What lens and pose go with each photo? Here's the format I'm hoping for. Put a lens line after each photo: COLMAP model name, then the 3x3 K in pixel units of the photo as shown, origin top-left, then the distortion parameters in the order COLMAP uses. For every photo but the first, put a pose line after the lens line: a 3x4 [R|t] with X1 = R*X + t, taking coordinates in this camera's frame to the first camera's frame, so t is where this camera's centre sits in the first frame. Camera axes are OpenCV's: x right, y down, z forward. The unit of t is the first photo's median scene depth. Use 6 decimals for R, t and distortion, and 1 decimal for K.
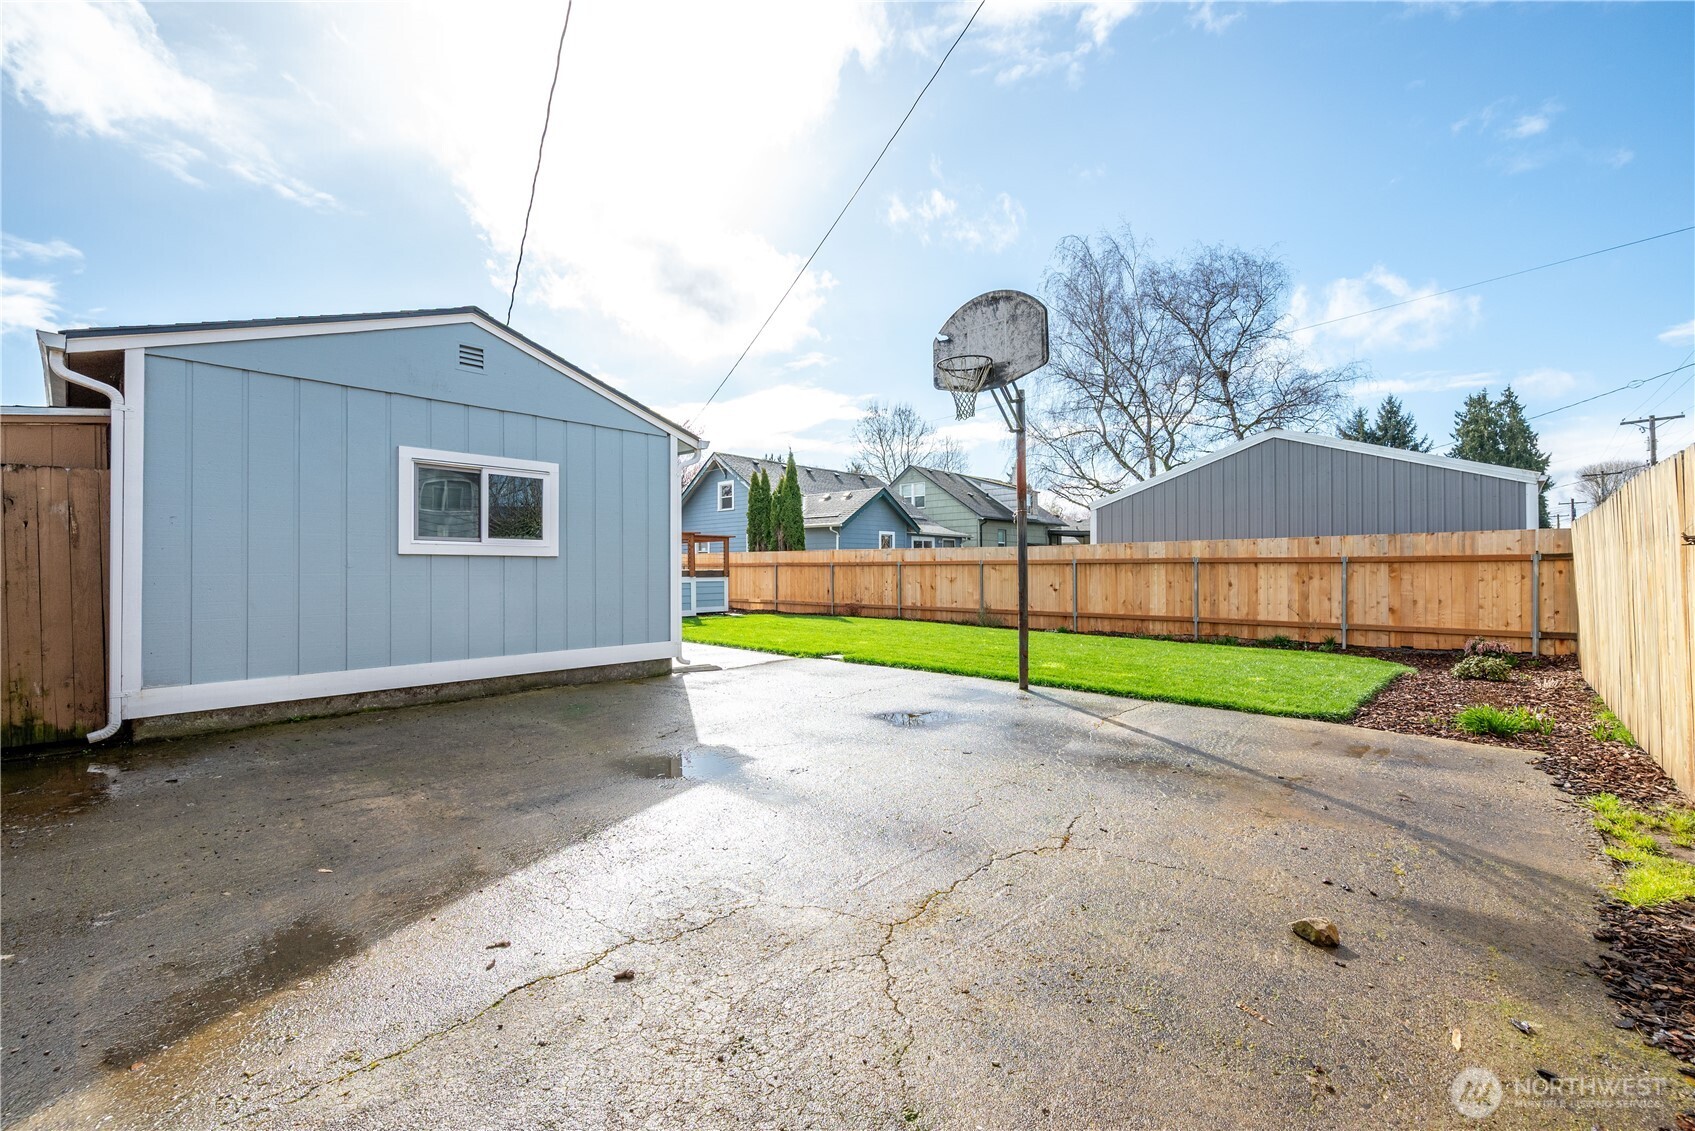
lens RADIAL K [[718.4, 0, 847.5], [0, 718.4, 565.5], [0, 0, 1]] dist [0.002061, -0.000316]
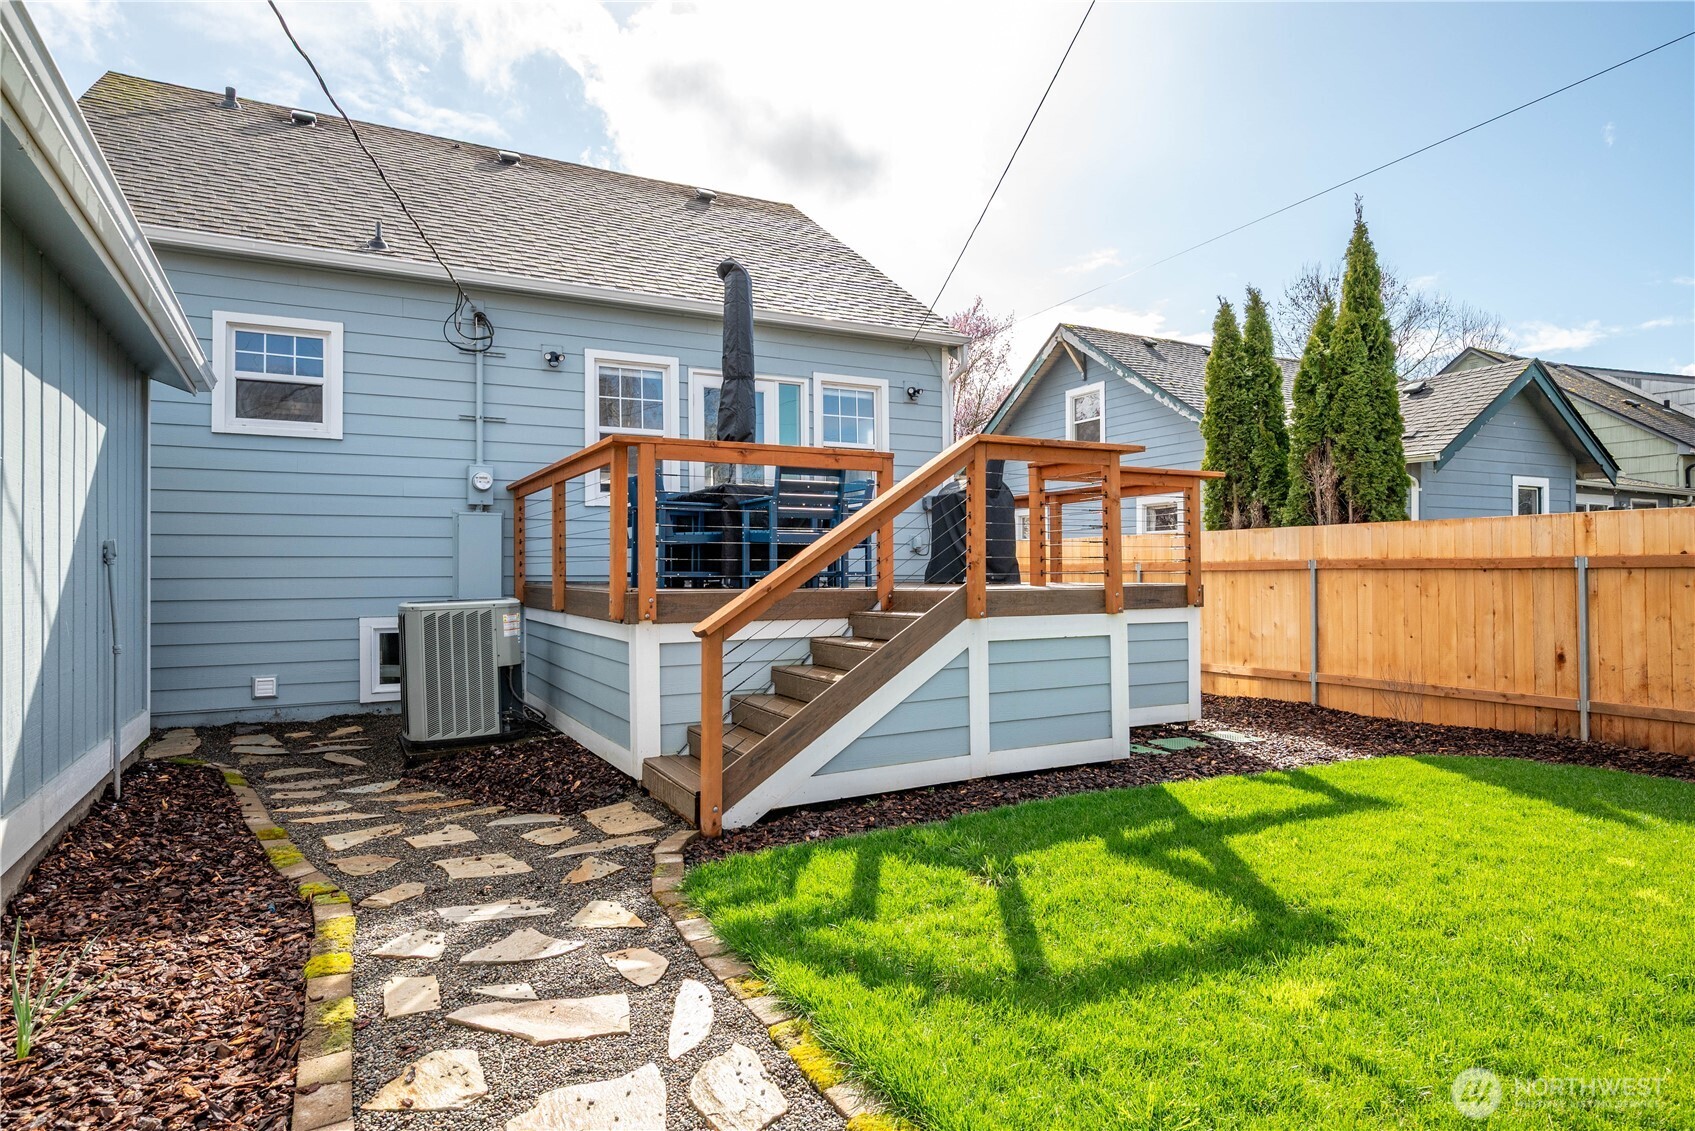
lens RADIAL K [[963.3, 0, 847.5], [0, 963.3, 565.5], [0, 0, 1]] dist [0.000298, 0.000503]
pose [[0.946468, -0.003769, -0.322774, -0.158593], [0.003027, 0.999991, -0.002800, -0.000654], [0.322782, 0.001674, 0.946472, 0.509954]]
